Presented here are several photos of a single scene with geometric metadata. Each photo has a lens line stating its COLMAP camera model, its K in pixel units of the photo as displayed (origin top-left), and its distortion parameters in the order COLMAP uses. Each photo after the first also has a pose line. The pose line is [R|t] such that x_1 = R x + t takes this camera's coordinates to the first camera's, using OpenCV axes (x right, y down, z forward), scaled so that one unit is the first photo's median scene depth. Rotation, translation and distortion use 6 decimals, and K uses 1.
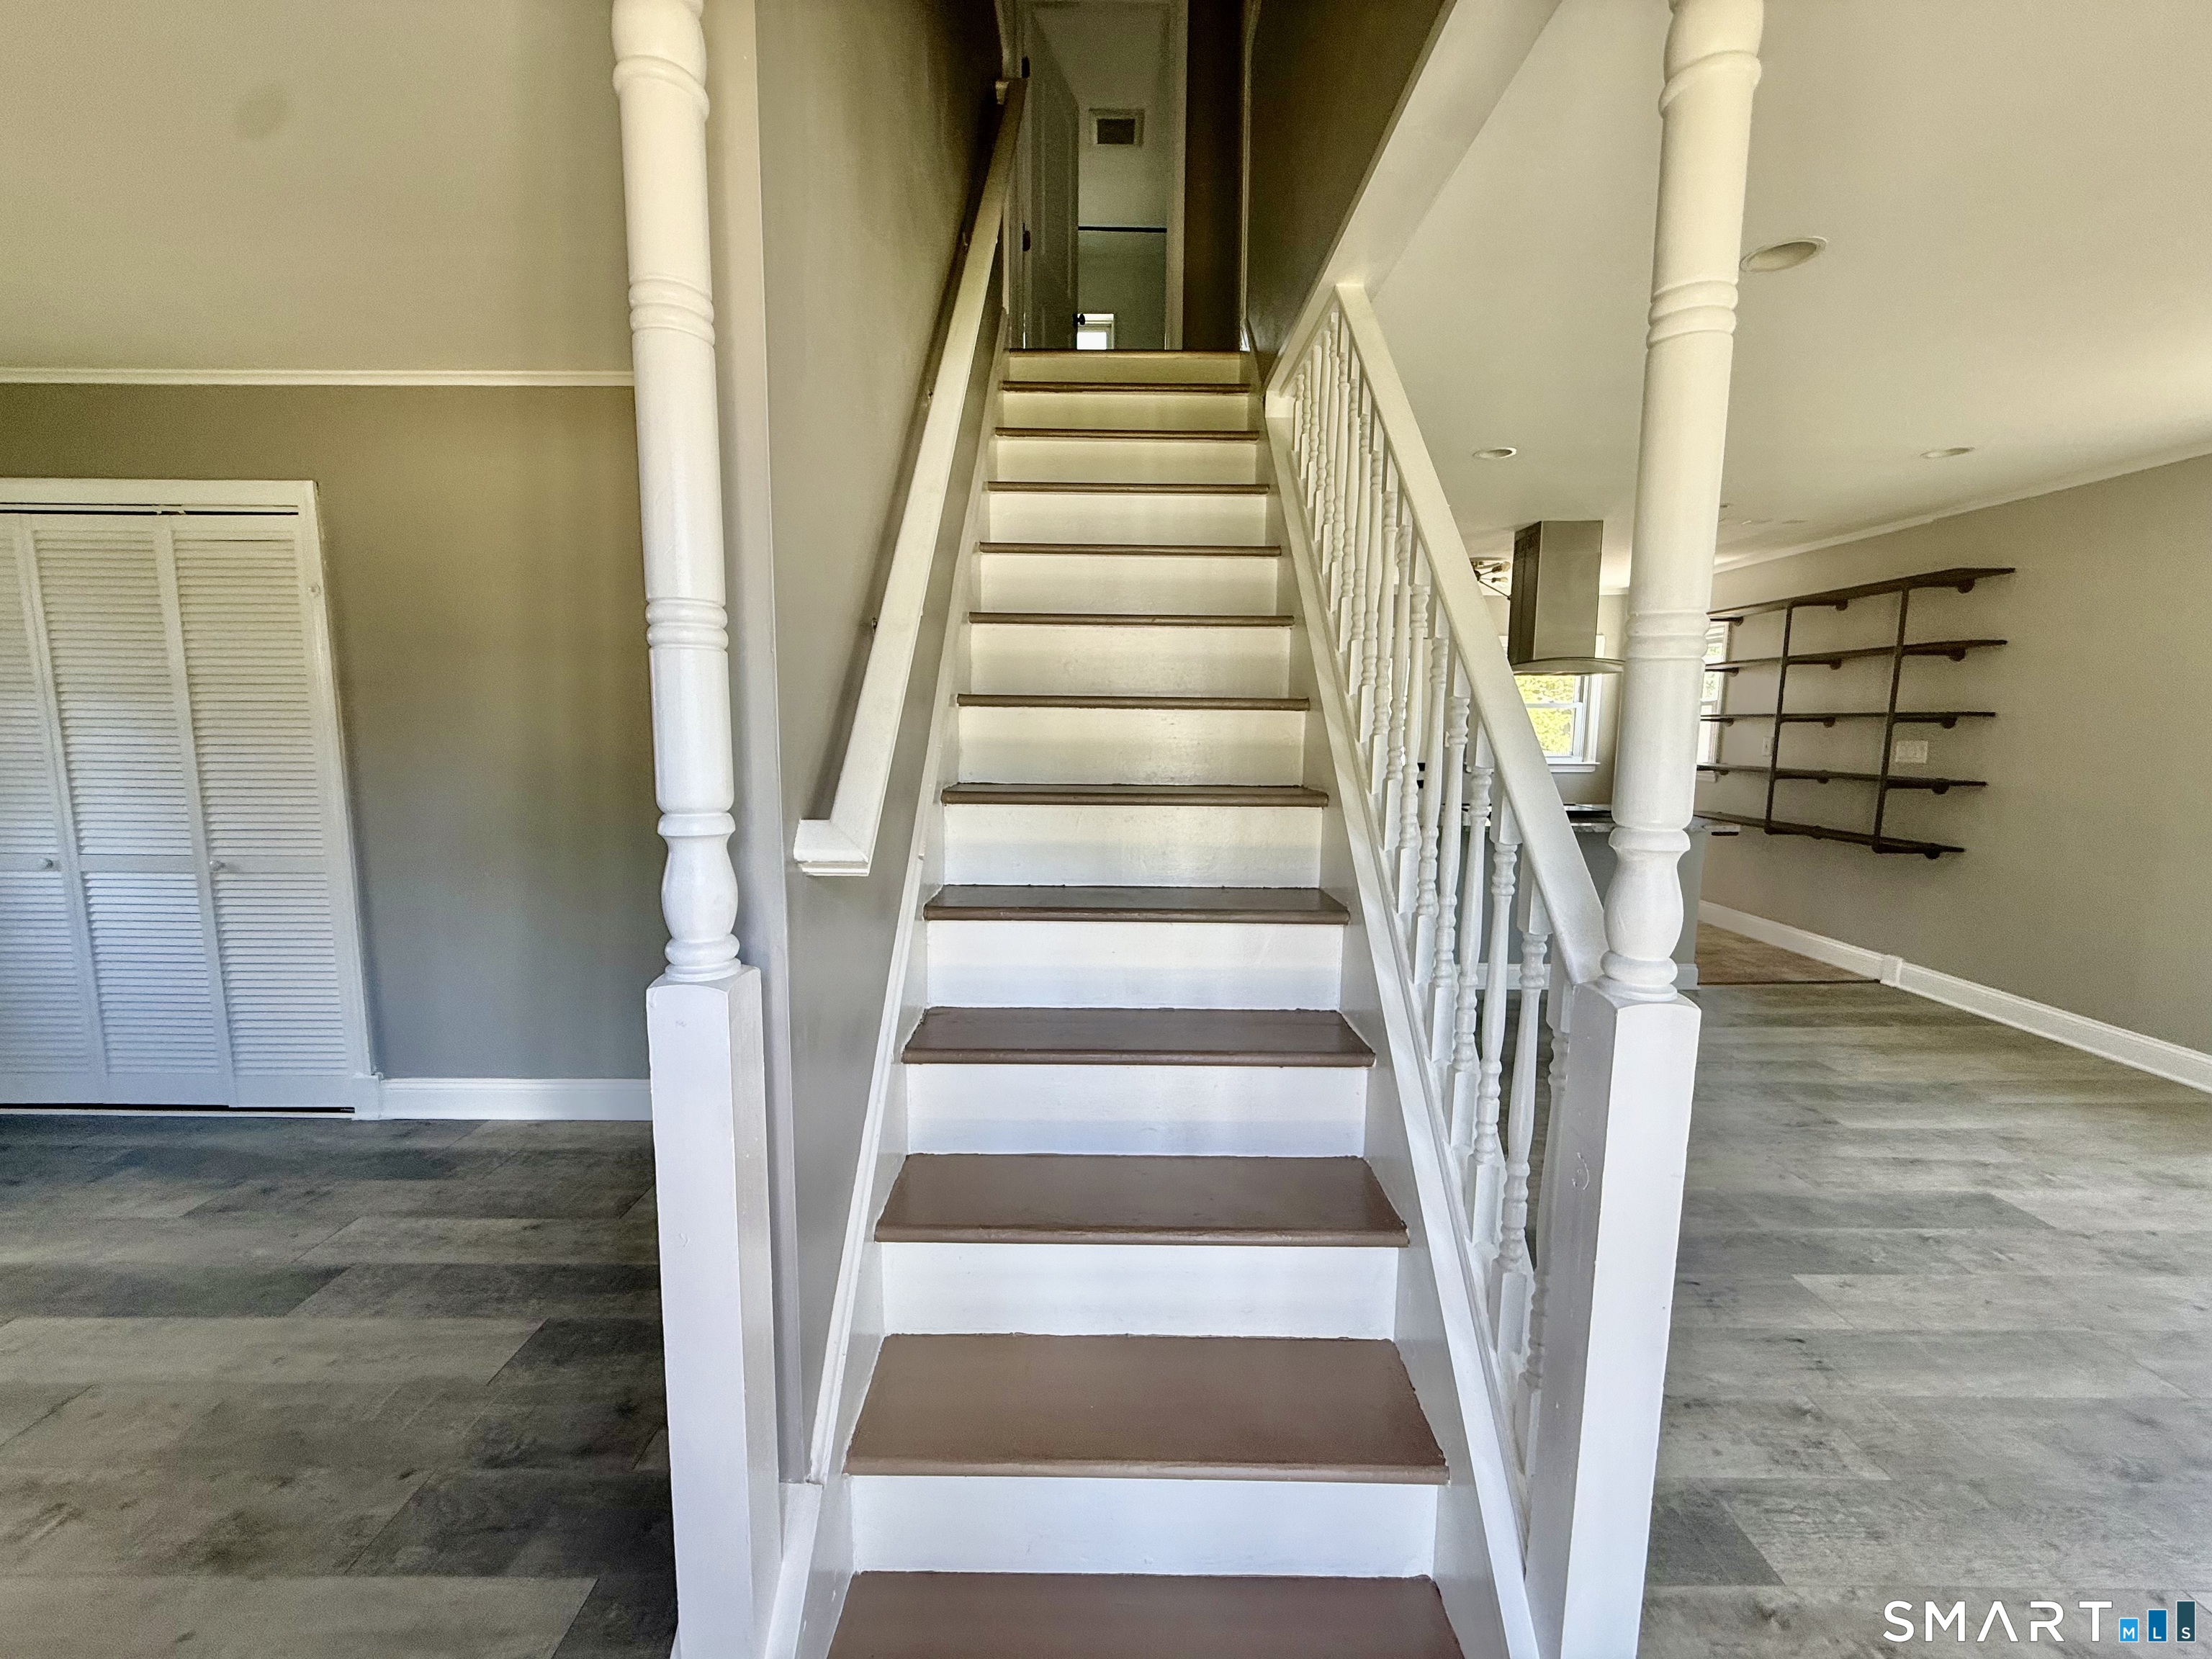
lens RADIAL K [[883.6, 0, 1102.9], [0, 883.6, 831.9], [0, 0, 1]] dist [-0.001750, 0.000455]
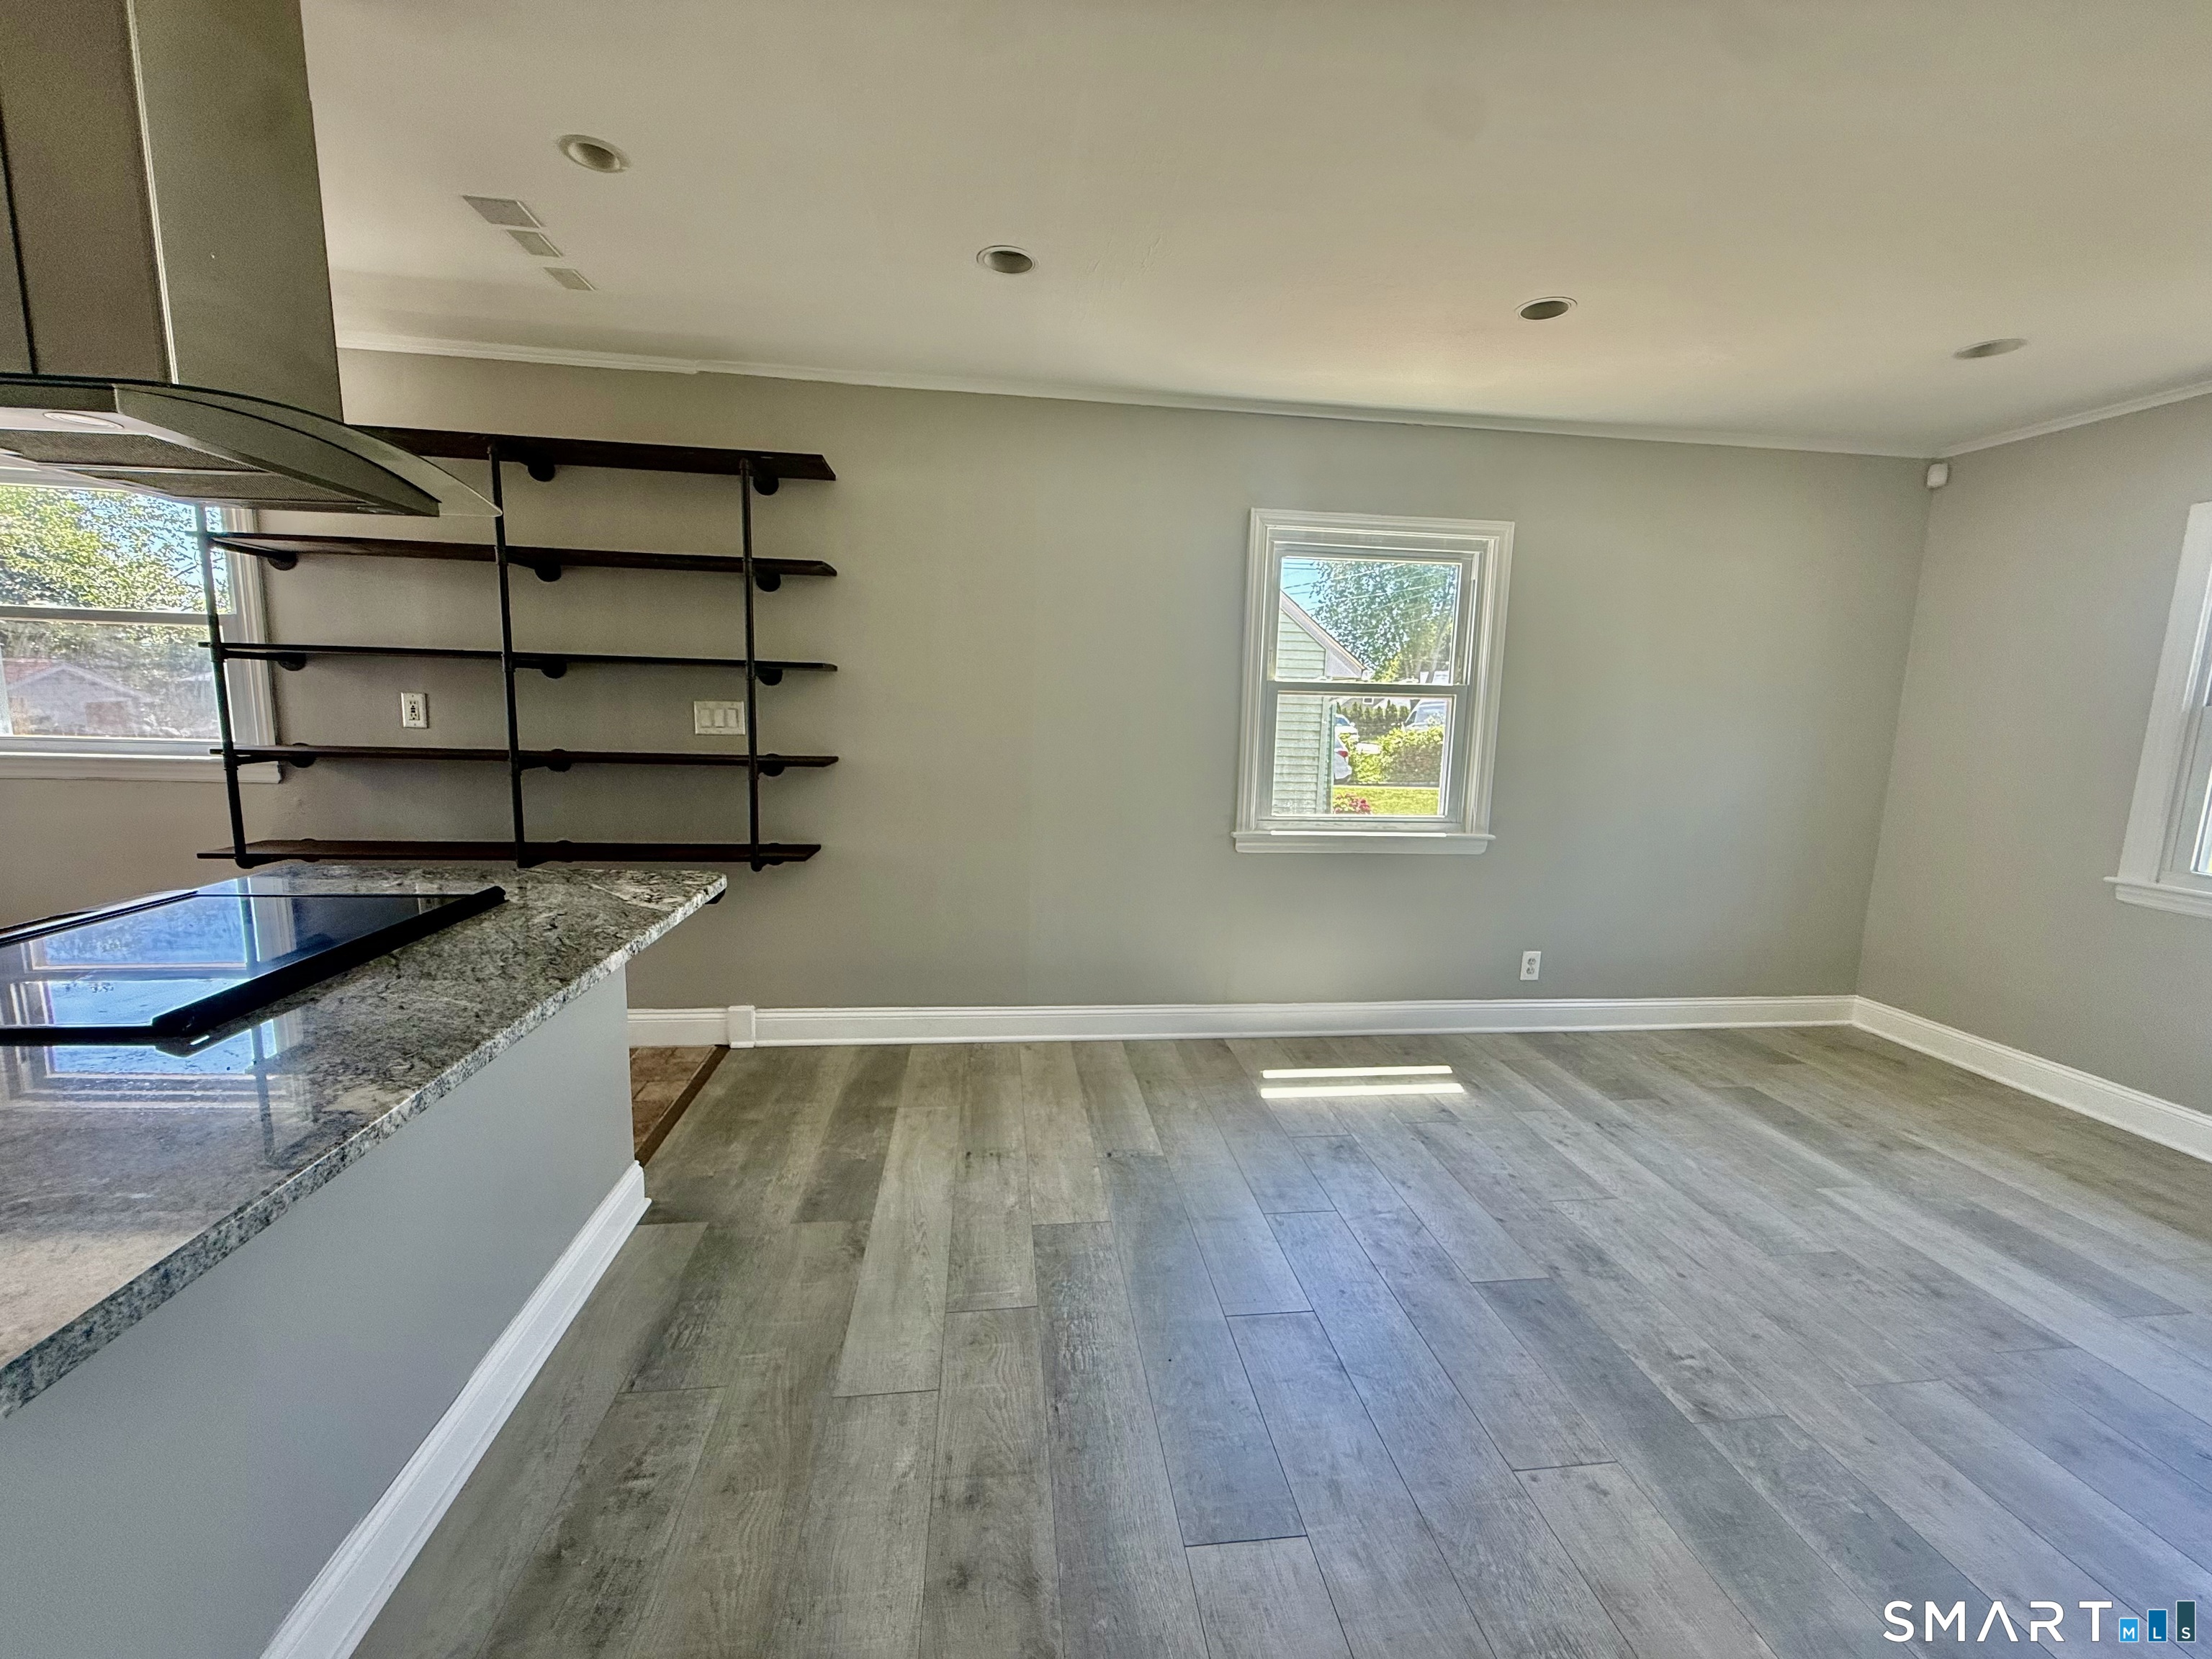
lens RADIAL K [[883.6, 0, 1092.4], [0, 883.6, 836.3], [0, 0, 1]] dist [-0.001750, 0.000455]
pose [[-0.118730, -0.157139, 0.980414, 0.299686], [0.095222, 0.981045, 0.168771, -0.141085], [-0.988350, 0.113395, -0.101516, 1.260357]]
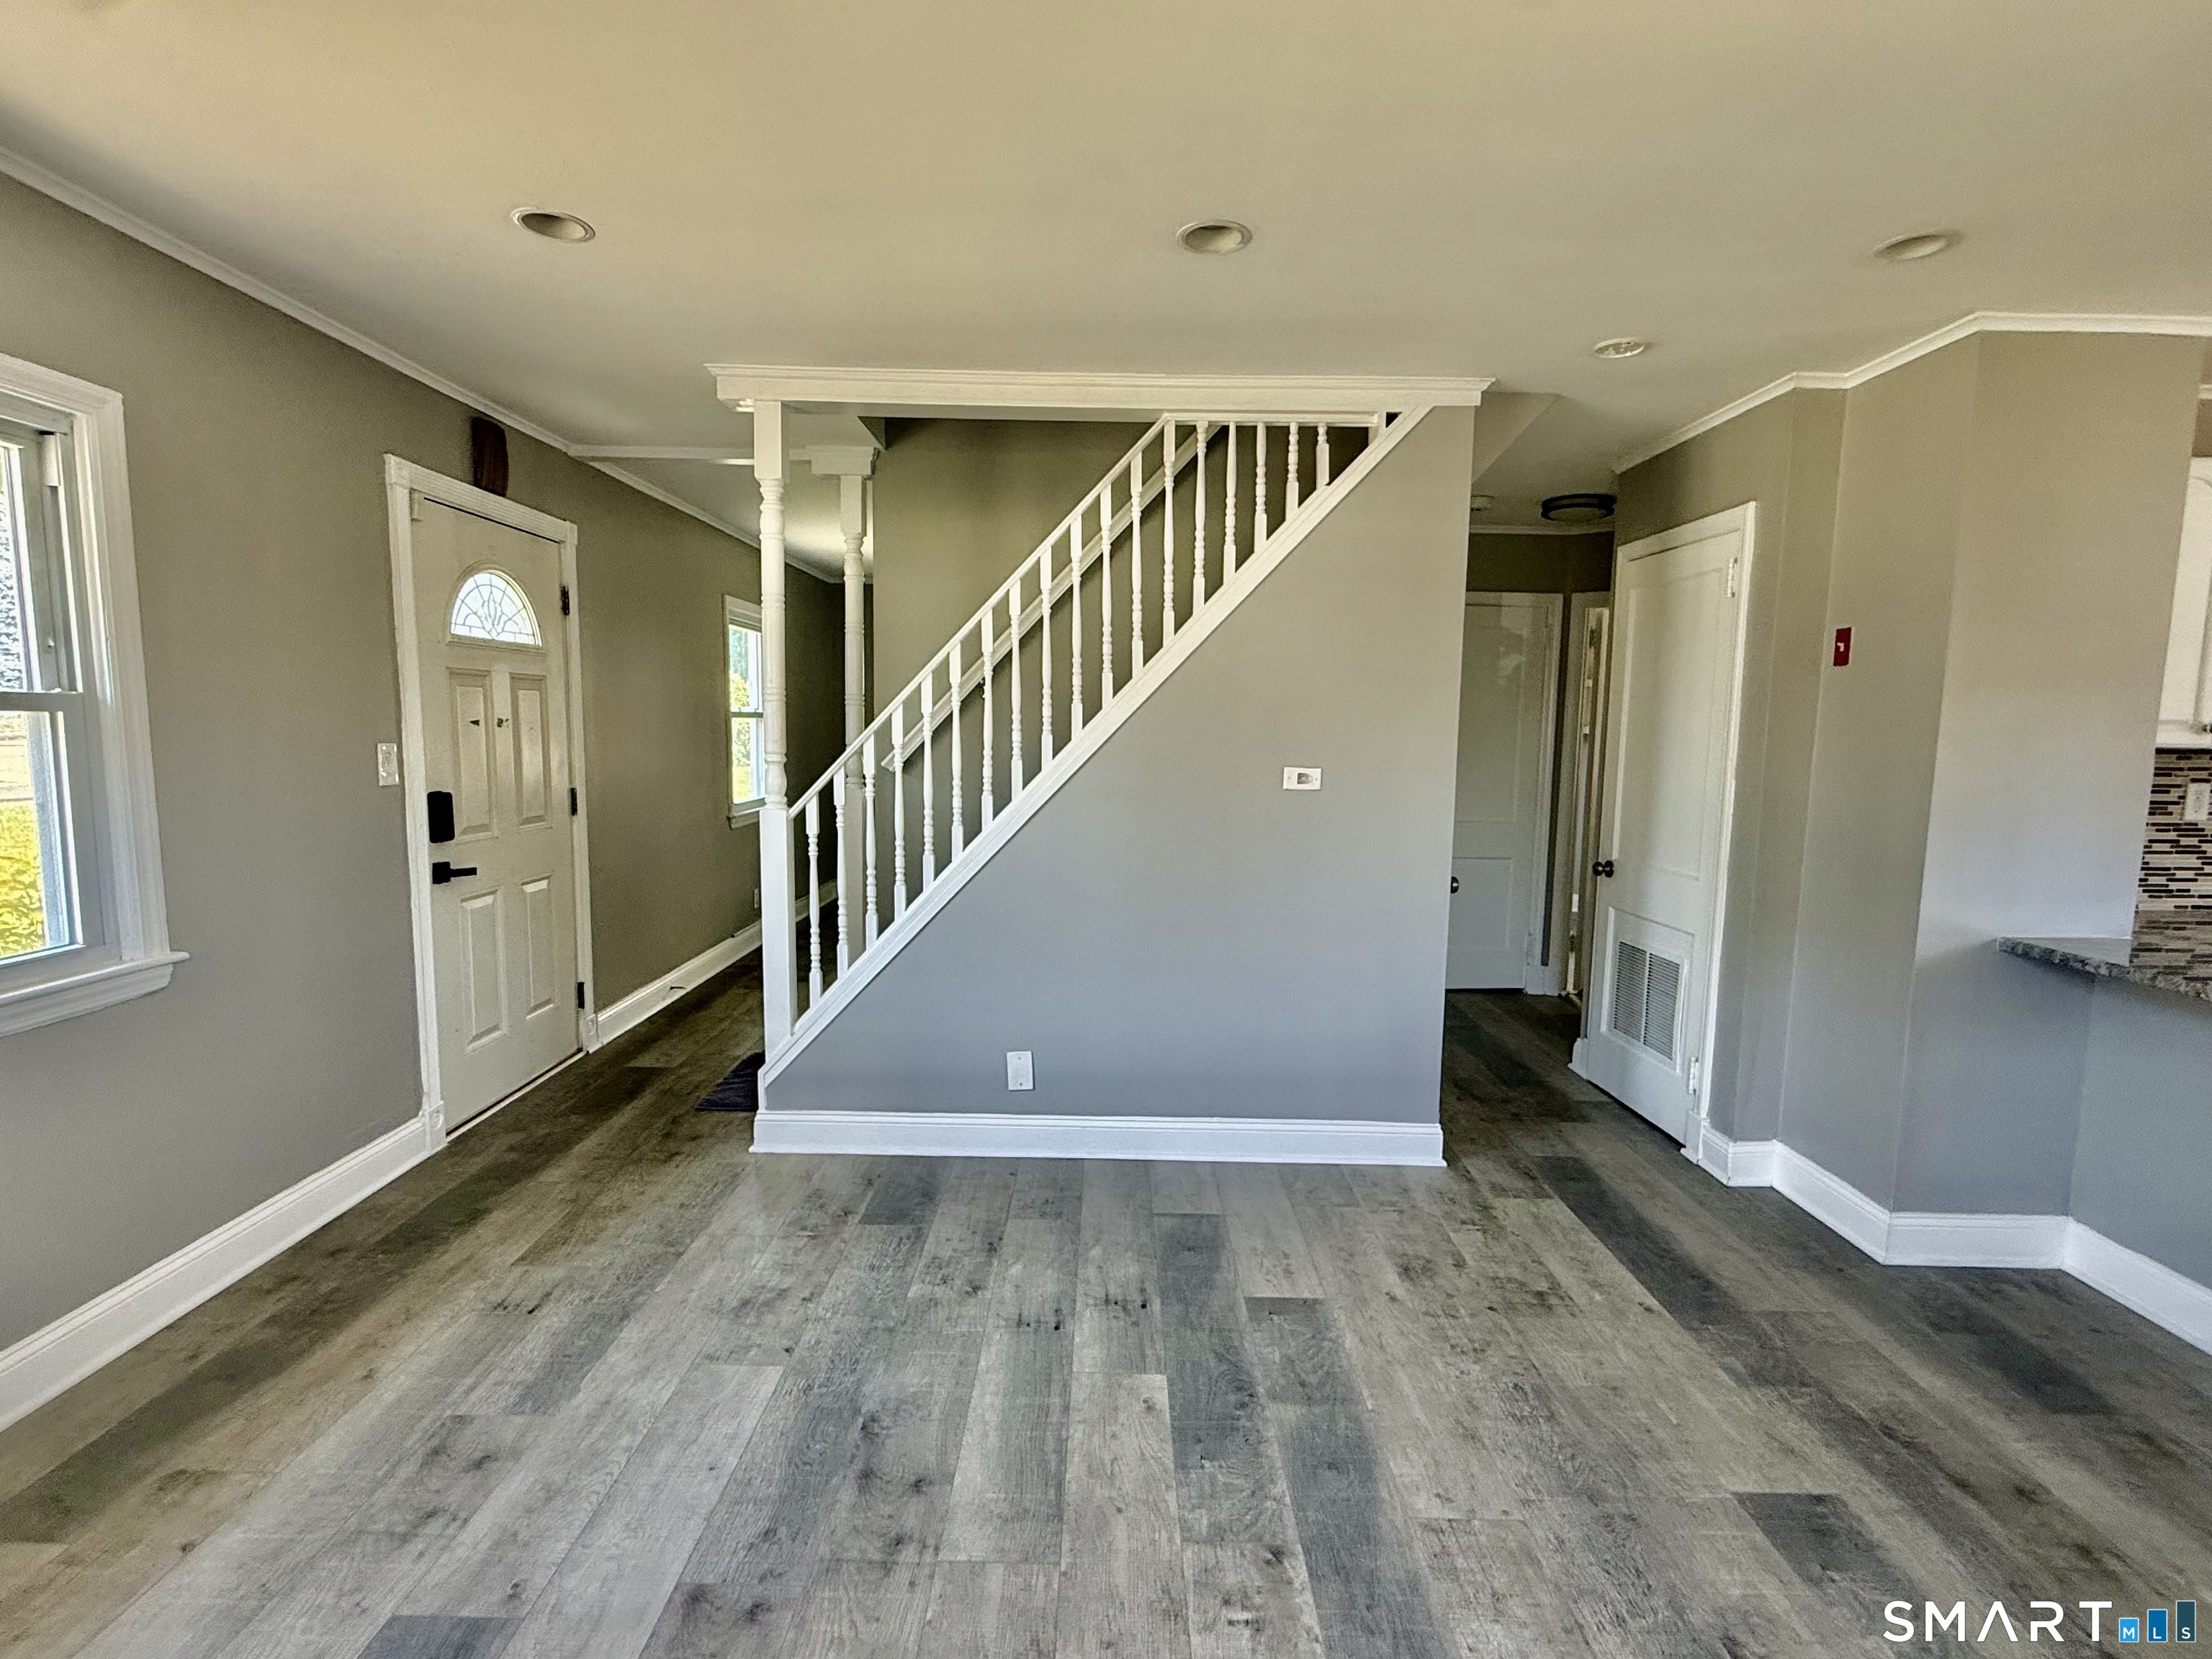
lens RADIAL K [[1050.7, 0, 1097.4], [0, 1050.7, 830.0], [0, 0, 1]] dist [0.001542, 0.001331]
pose [[-0.005750, 0.094068, -0.995549, 1.356012], [-0.143106, 0.985241, 0.093920, -0.080895], [0.989691, 0.143009, 0.007797, 0.661982]]
